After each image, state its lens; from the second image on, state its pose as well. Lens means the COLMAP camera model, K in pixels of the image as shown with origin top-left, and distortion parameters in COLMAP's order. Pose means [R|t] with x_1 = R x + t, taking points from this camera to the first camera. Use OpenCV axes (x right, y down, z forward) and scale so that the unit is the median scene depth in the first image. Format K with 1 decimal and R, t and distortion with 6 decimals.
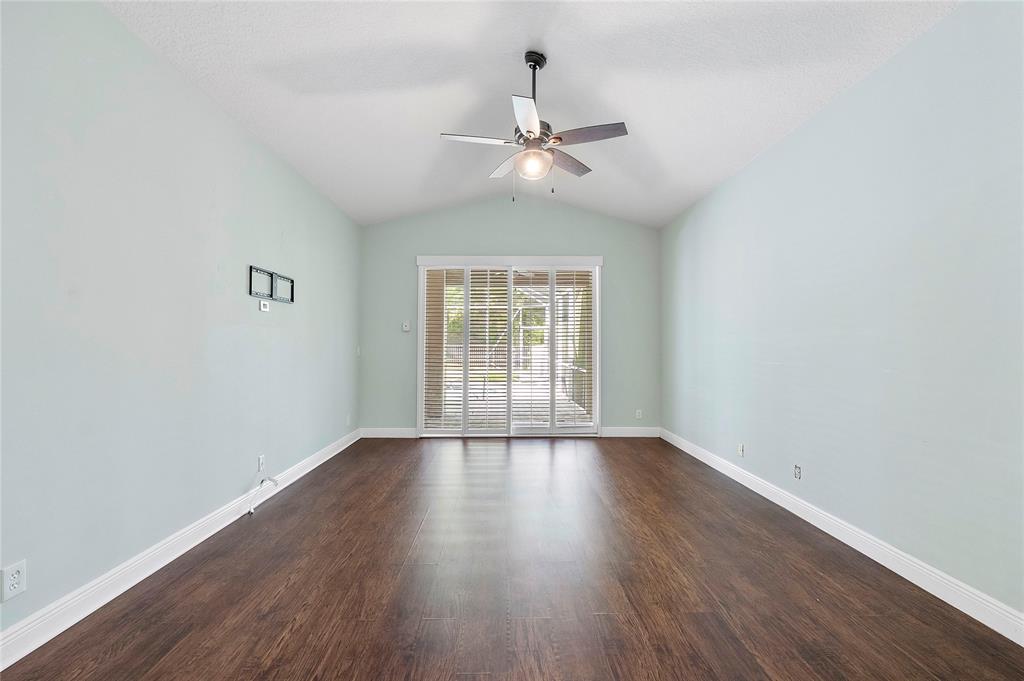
lens RADIAL K [[437.8, 0, 510.9], [0, 437.8, 344.3], [0, 0, 1]] dist [-0.008998, 0.000740]
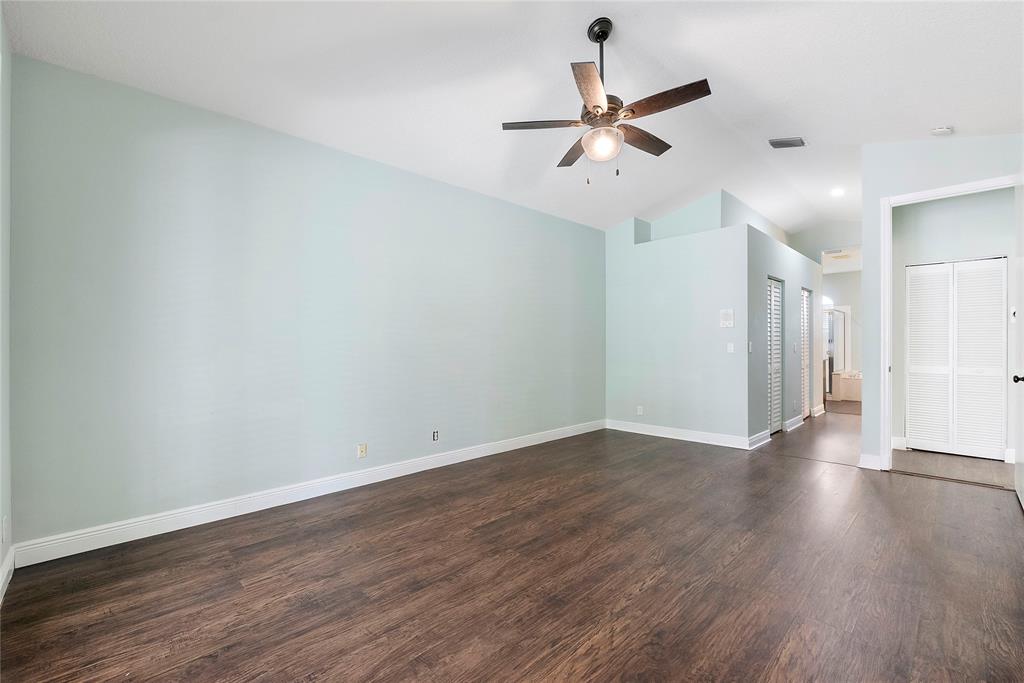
lens RADIAL K [[437.8, 0, 518.8], [0, 437.8, 341.9], [0, 0, 1]] dist [-0.008998, 0.000740]
pose [[-0.692068, 0.003179, 0.721825, -0.267113], [0.000050, 0.999991, -0.004356, 0.007736], [-0.721832, -0.002979, -0.692062, 0.960119]]
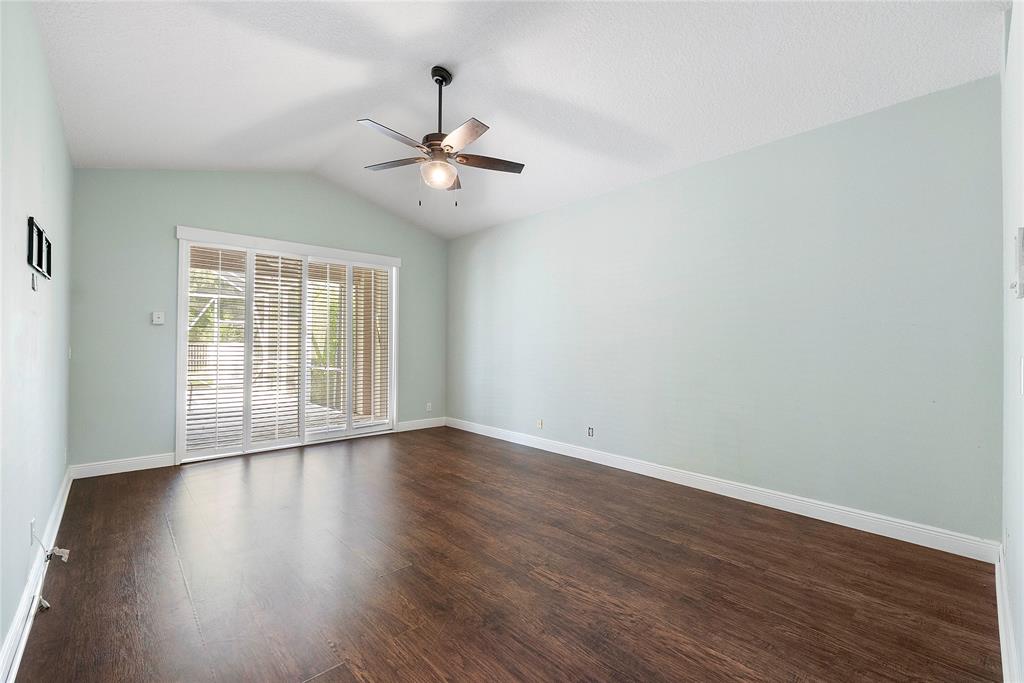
lens RADIAL K [[437.8, 0, 514.1], [0, 437.8, 343.5], [0, 0, 1]] dist [-0.008998, 0.000740]
pose [[0.747288, 0.001997, 0.664498, -0.281111], [-0.004538, 0.999988, 0.002098, -0.002140], [-0.664485, -0.004584, 0.747287, 0.043112]]
